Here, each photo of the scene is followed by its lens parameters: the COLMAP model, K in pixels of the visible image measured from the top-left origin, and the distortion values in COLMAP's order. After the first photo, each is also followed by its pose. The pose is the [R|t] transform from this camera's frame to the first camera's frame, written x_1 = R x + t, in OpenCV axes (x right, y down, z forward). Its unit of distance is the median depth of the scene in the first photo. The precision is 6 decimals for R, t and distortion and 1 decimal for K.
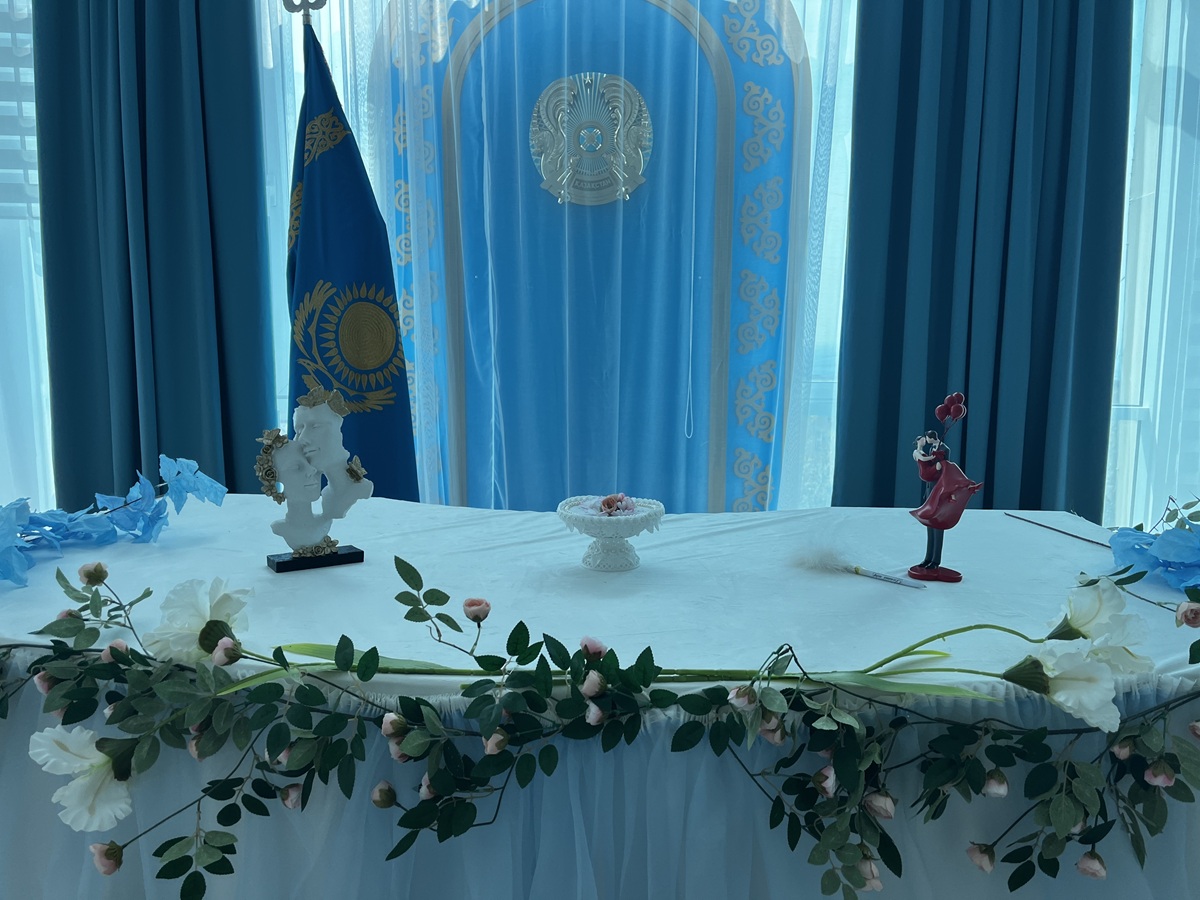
lens RADIAL K [[902.8, 0, 599.9], [0, 902.8, 452.4], [0, 0, 1]] dist [0.015813, -0.003330]
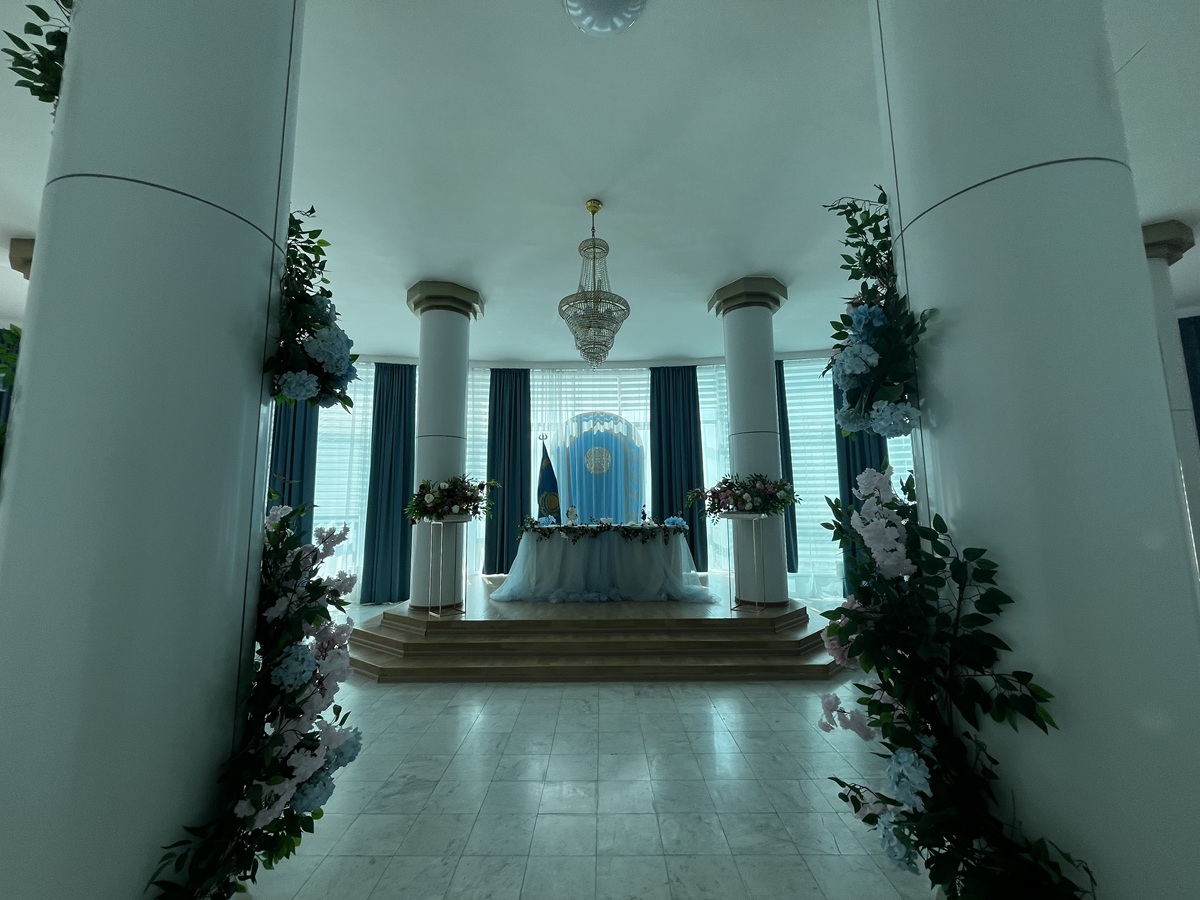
lens RADIAL K [[481.3, 0, 597.1], [0, 481.3, 451.5], [0, 0, 1]] dist [0.001470, 0.000161]
pose [[0.999687, -0.013245, 0.021211, -0.075432], [0.017993, 0.970036, -0.242294, 0.242842], [-0.017367, 0.242600, 0.969971, -1.612064]]
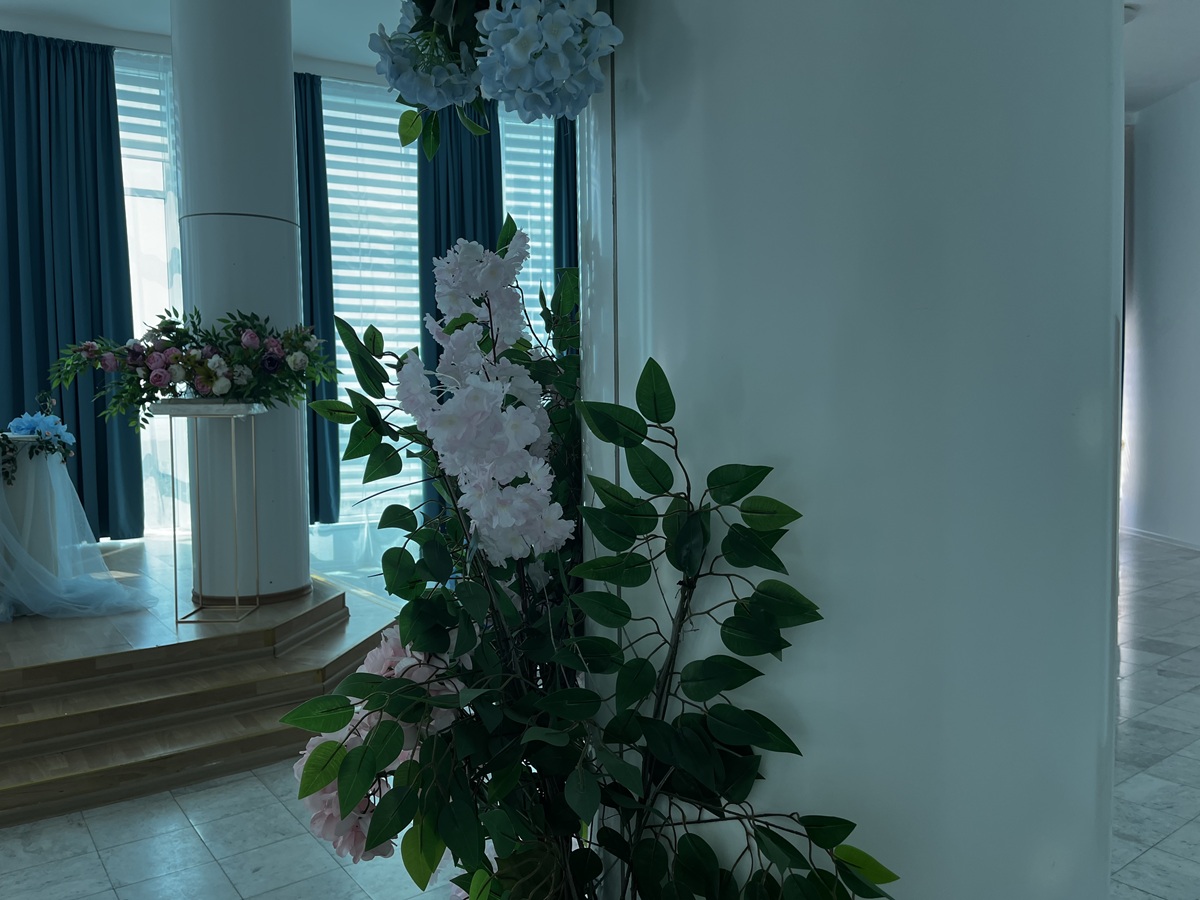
lens RADIAL K [[902.8, 0, 600.1], [0, 902.8, 448.0], [0, 0, 1]] dist [0.015813, -0.003330]
pose [[0.782092, -0.047825, 0.621325, 0.070274], [0.092534, 0.994910, -0.039897, 0.230822], [-0.616255, 0.088697, 0.782536, -1.370459]]
